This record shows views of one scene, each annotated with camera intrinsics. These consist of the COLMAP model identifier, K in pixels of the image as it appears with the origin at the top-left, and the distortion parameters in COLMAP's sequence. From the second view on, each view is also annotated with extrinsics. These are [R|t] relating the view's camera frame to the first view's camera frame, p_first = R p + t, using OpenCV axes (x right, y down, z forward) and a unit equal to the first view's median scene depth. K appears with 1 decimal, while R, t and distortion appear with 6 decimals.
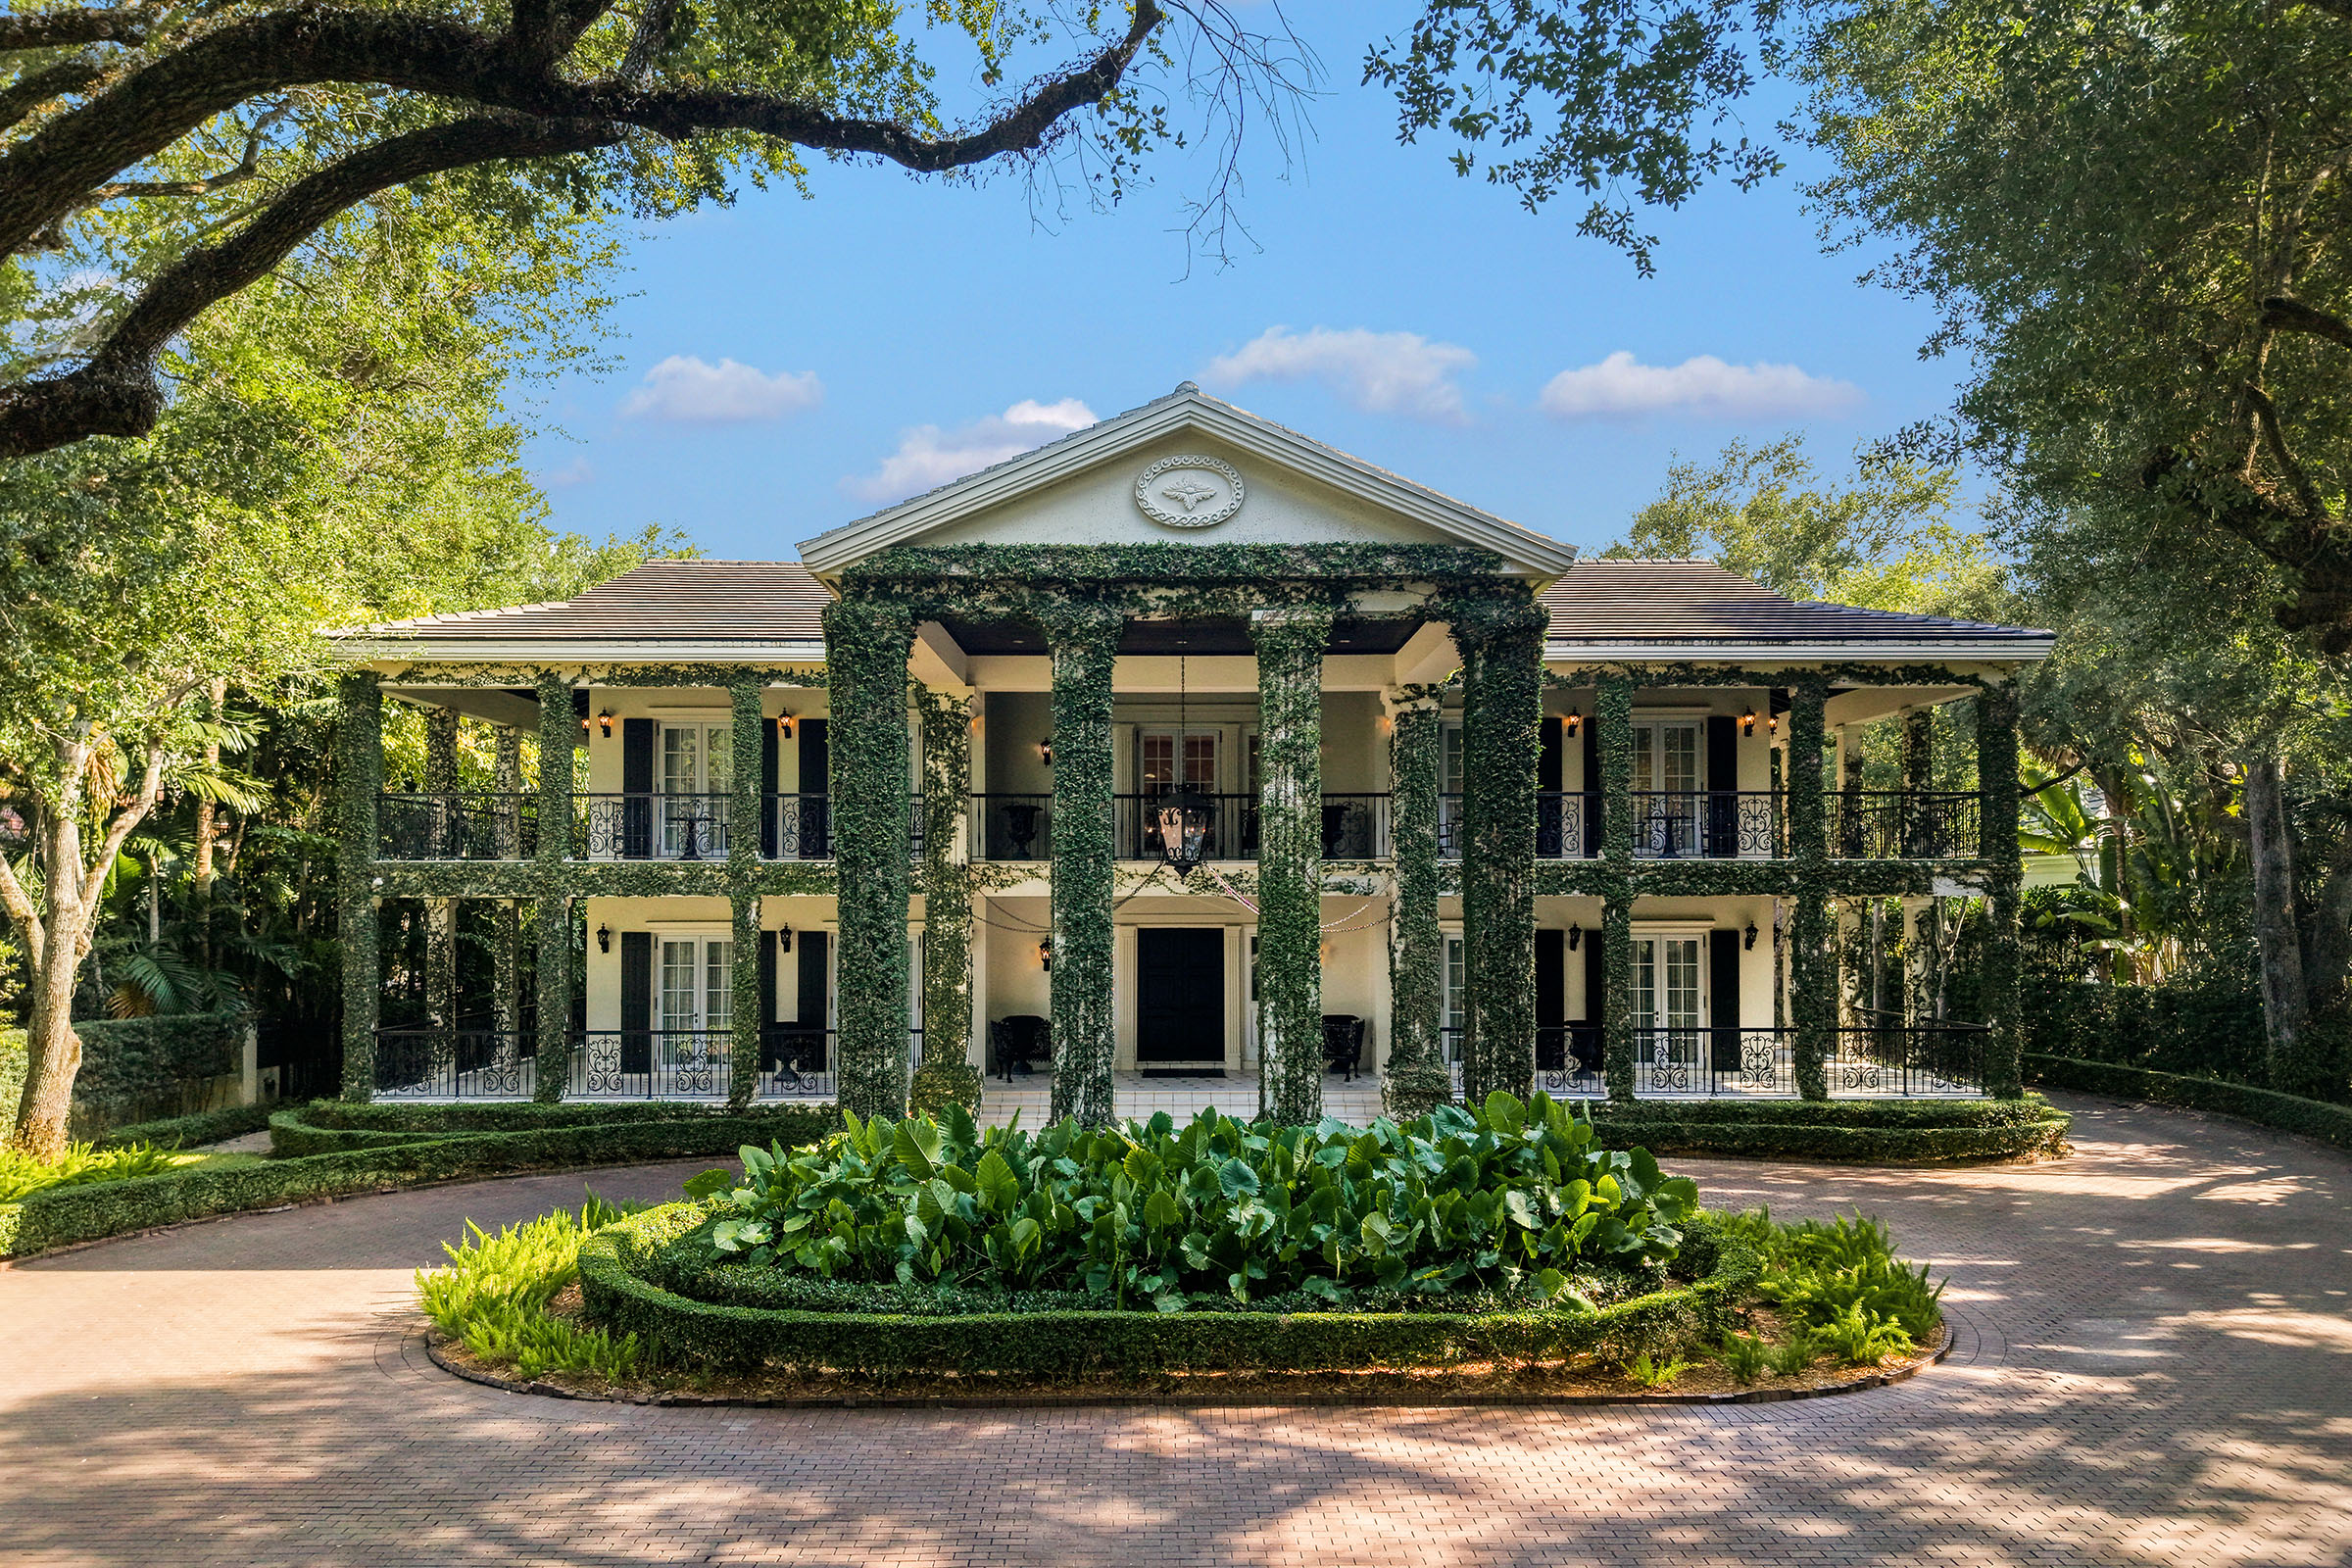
lens RADIAL K [[1613.0, 0, 1156.9], [0, 1613.0, 863.1], [0, 0, 1]] dist [0.013538, -0.005075]
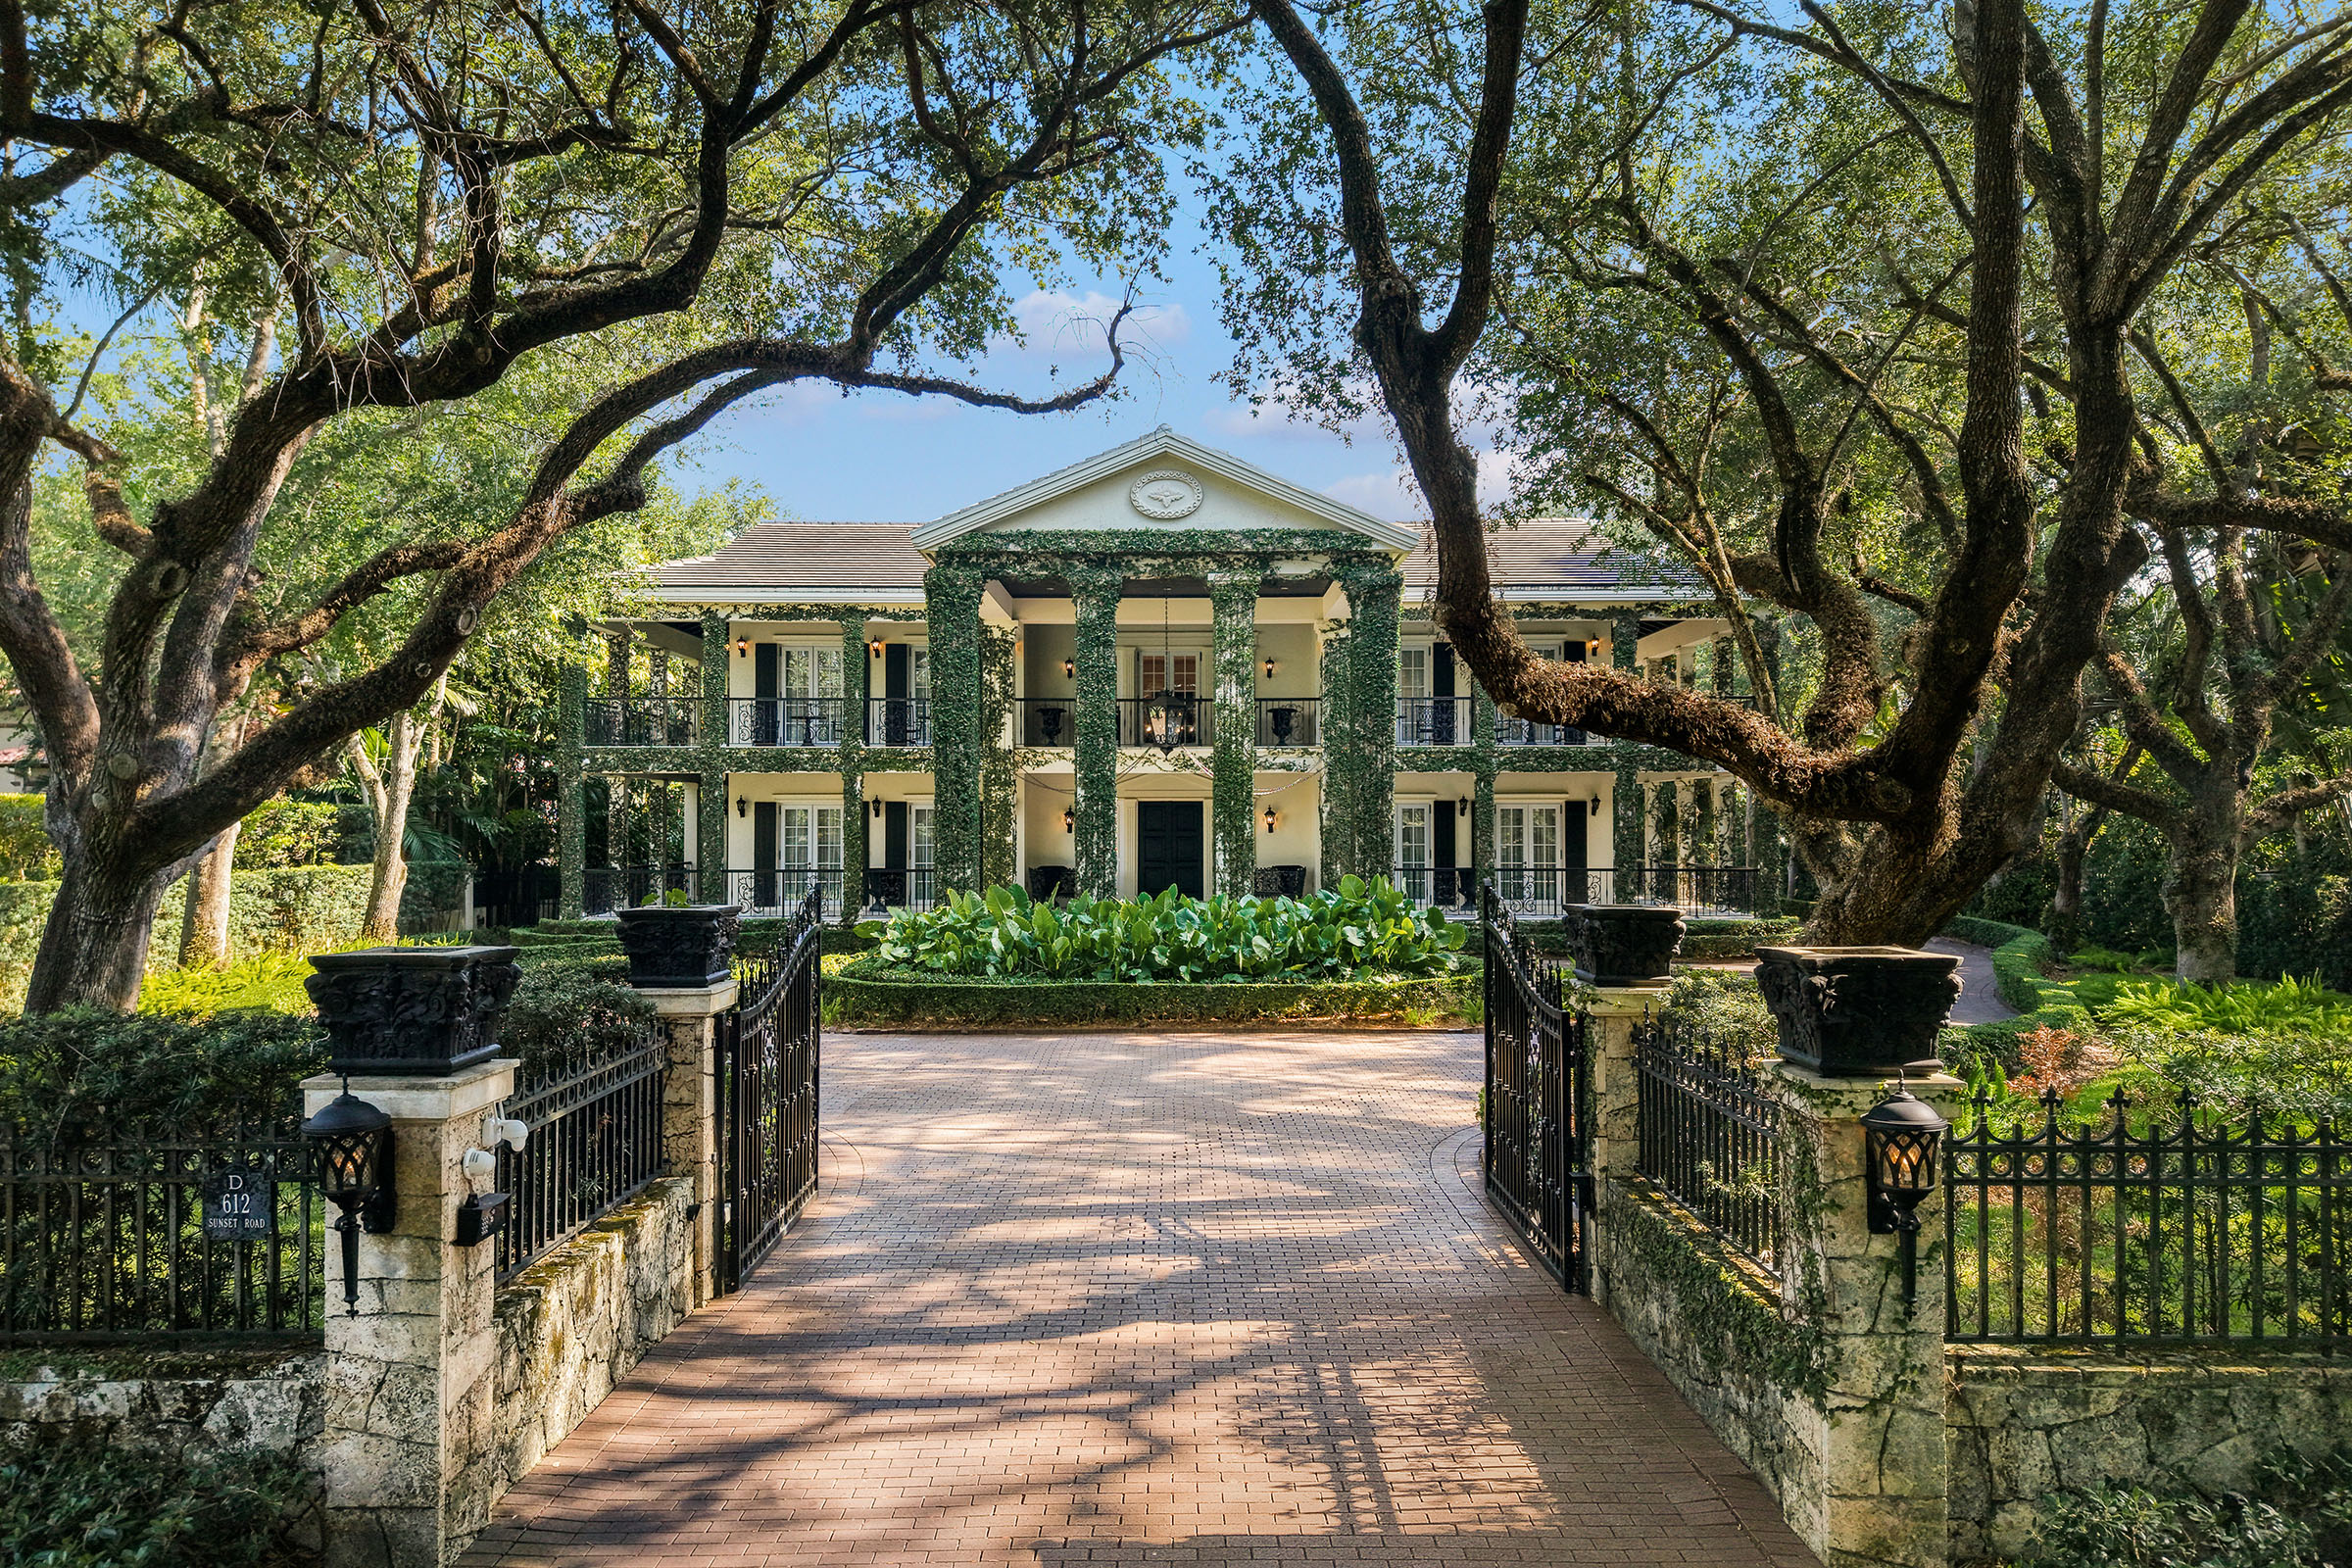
lens RADIAL K [[1613.0, 0, 1165.9], [0, 1613.0, 786.3], [0, 0, 1]] dist [0.013538, -0.005075]
pose [[0.999988, -0.000075, -0.004917, 0.020195], [0.000089, 0.999996, 0.002742, 0.028834], [0.004916, -0.002742, 0.999984, -0.381078]]
